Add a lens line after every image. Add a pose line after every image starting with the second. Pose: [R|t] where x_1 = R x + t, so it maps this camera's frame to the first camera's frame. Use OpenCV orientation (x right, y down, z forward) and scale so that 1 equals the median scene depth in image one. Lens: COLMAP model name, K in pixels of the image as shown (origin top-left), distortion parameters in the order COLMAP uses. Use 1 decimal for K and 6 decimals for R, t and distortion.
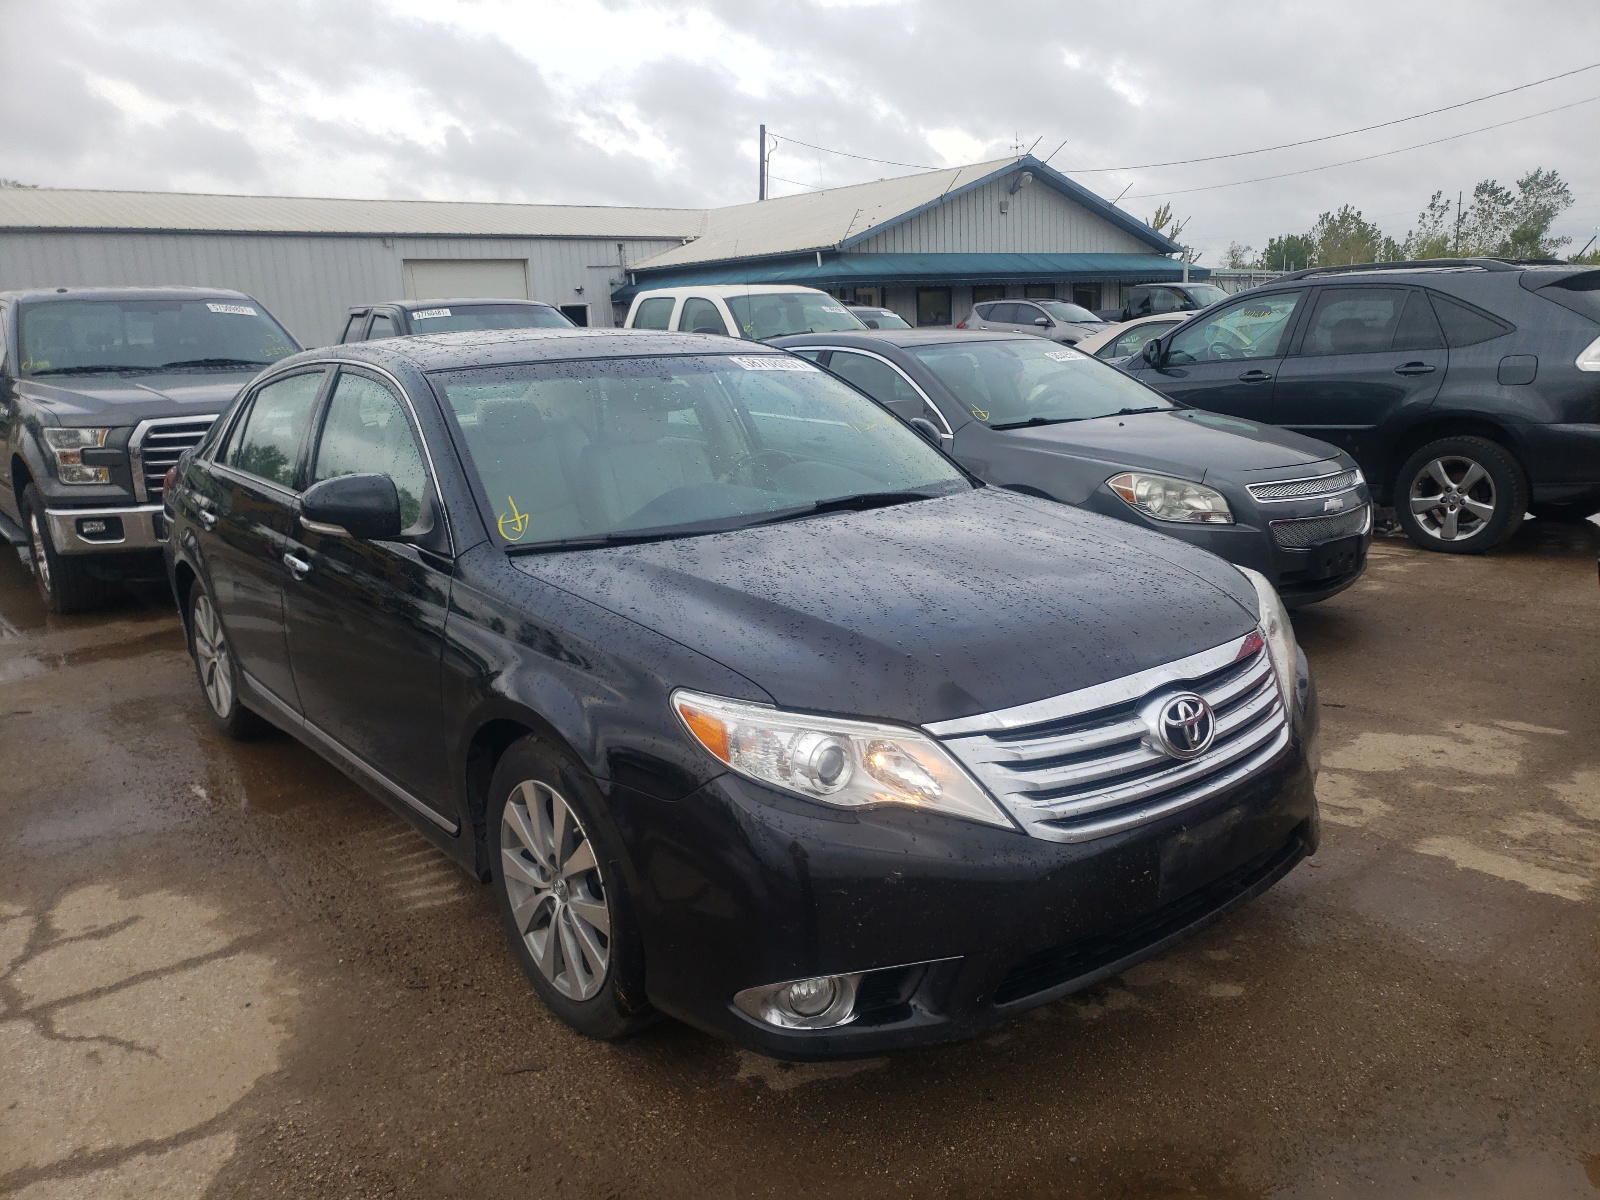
lens RADIAL K [[1297.5, 0, 829.8], [0, 1297.5, 600.2], [0, 0, 1]] dist [0.007791, 0.004269]
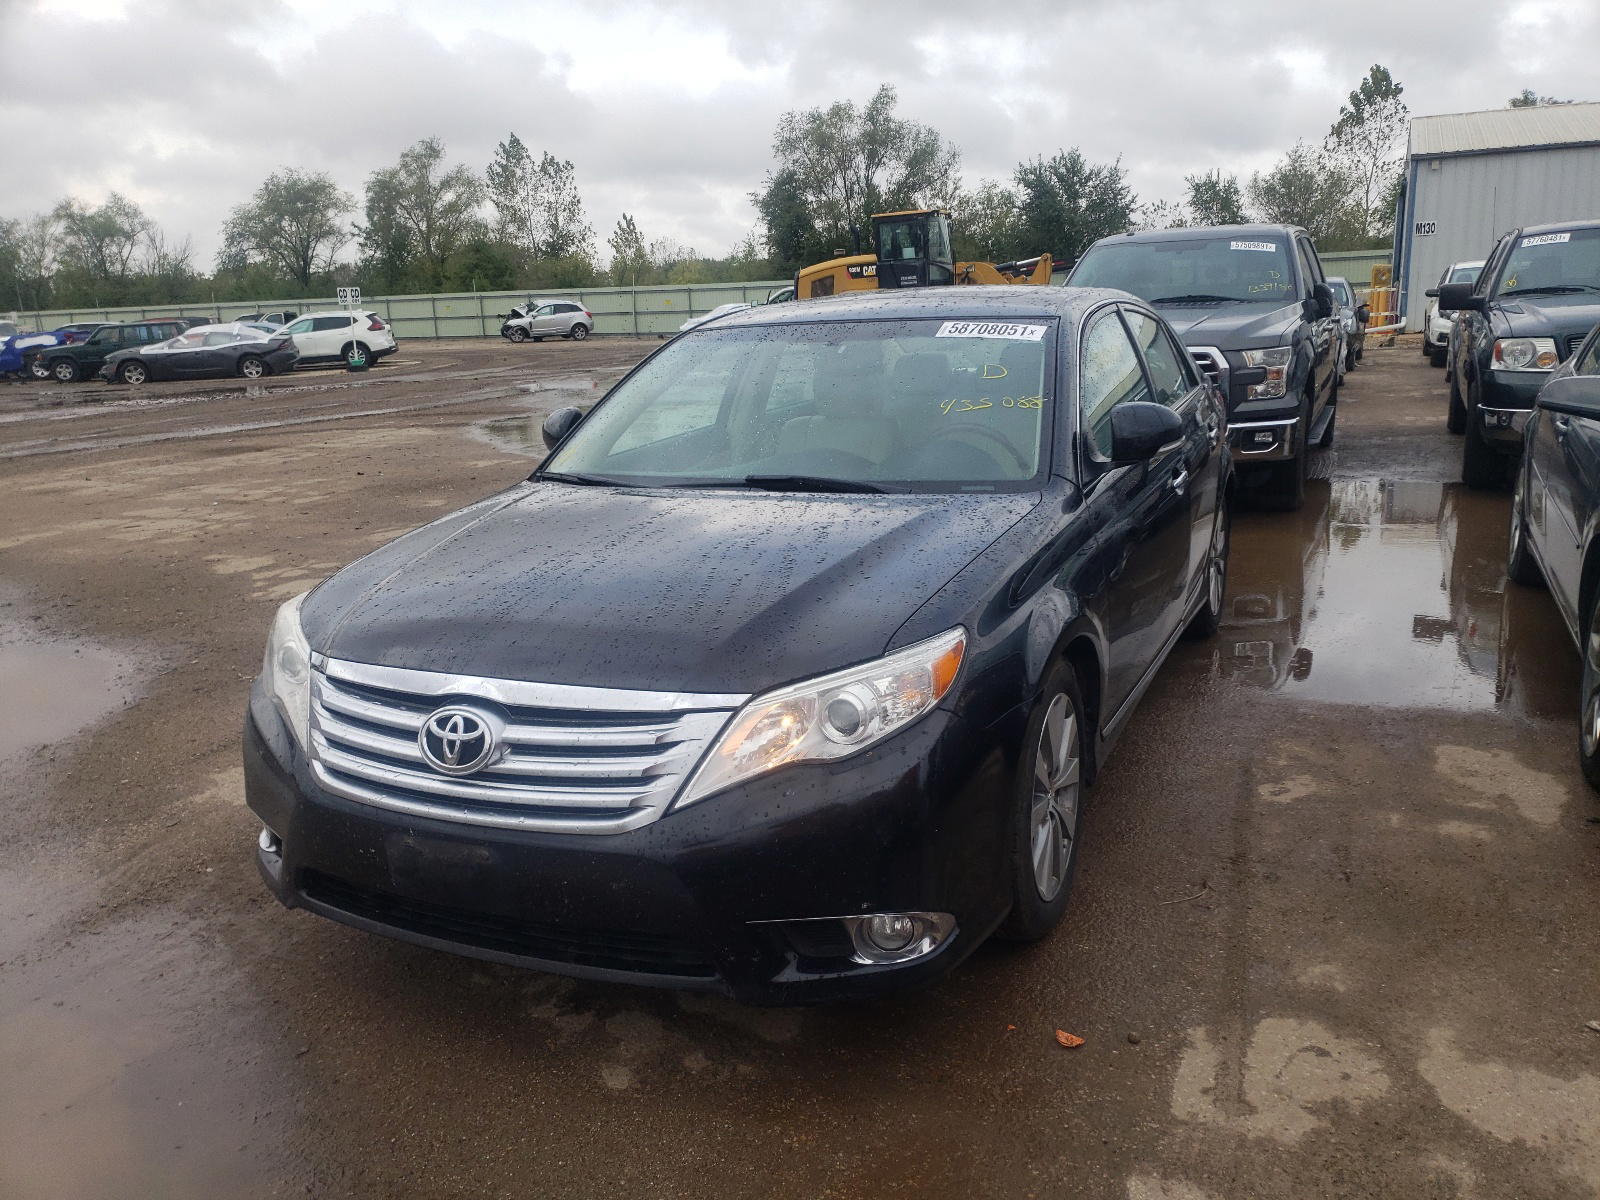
lens RADIAL K [[1297.5, 0, 829.8], [0, 1297.5, 600.2], [0, 0, 1]] dist [0.007791, 0.004269]
pose [[0.422637, 0.223412, -0.878331, 0.924426], [-0.165180, 0.971896, 0.167730, -0.161831], [0.891119, 0.074194, 0.447662, 0.613764]]
